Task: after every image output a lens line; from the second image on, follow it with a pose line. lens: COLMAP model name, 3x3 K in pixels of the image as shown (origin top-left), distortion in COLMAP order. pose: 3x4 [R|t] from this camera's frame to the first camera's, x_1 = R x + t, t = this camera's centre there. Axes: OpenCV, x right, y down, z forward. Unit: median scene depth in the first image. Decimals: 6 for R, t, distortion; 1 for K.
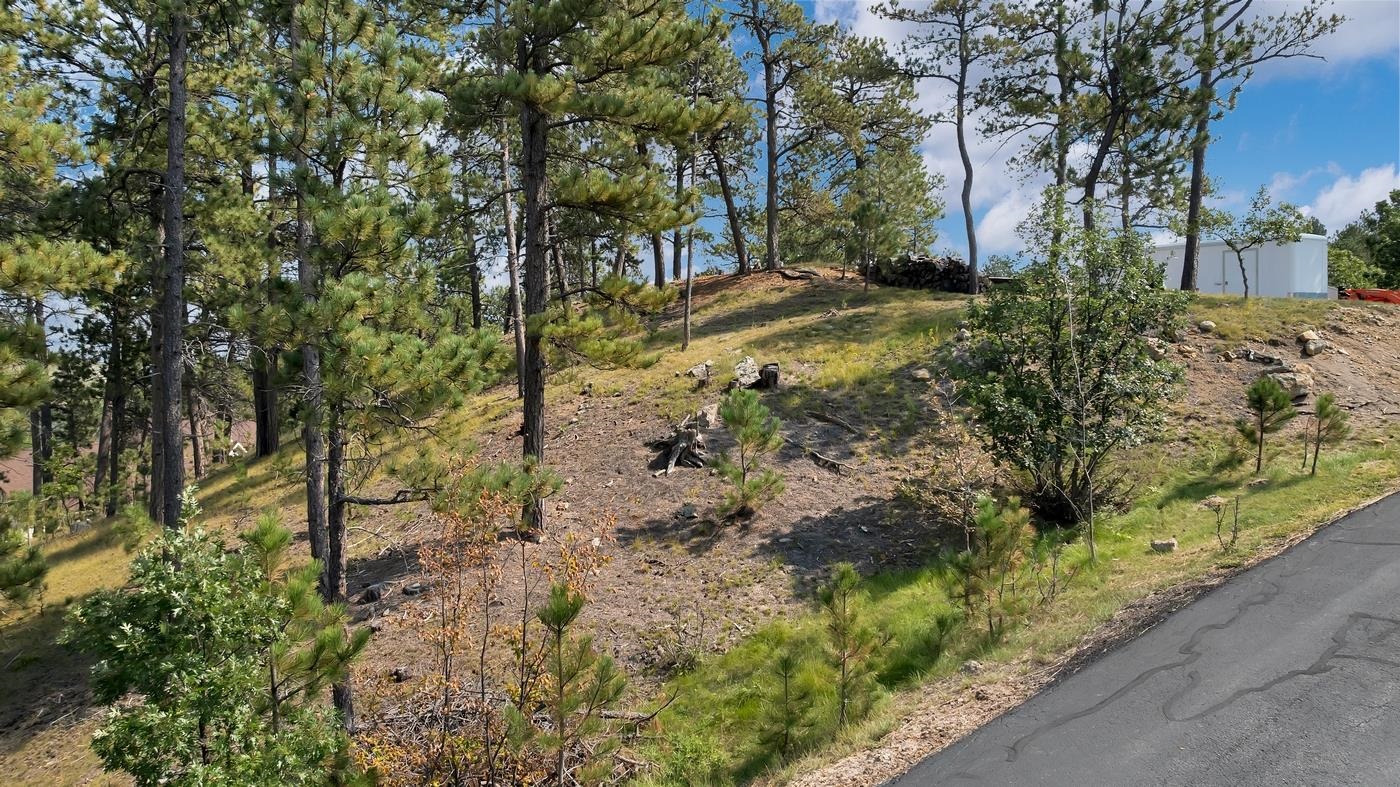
lens RADIAL K [[1135.0, 0, 699.0], [0, 1135.0, 368.5], [0, 0, 1]] dist [0.013492, -0.007198]
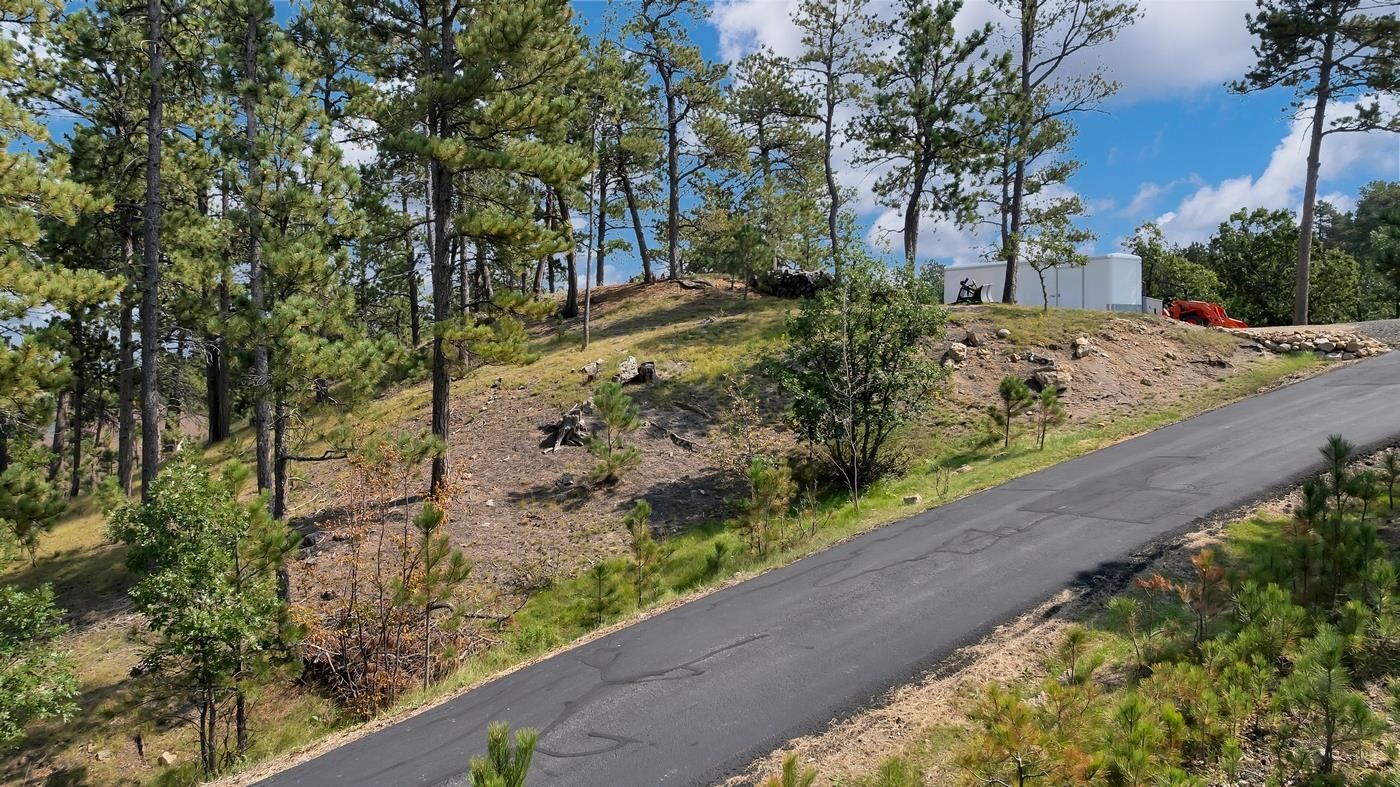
lens RADIAL K [[1135.0, 0, 699.0], [0, 1135.0, 368.5], [0, 0, 1]] dist [0.013492, -0.007198]
pose [[0.999088, 0.005094, 0.042394, 0.071479], [-0.005109, 0.999987, 0.000239, 0.002102], [-0.042392, -0.000455, 0.999101, -0.221754]]
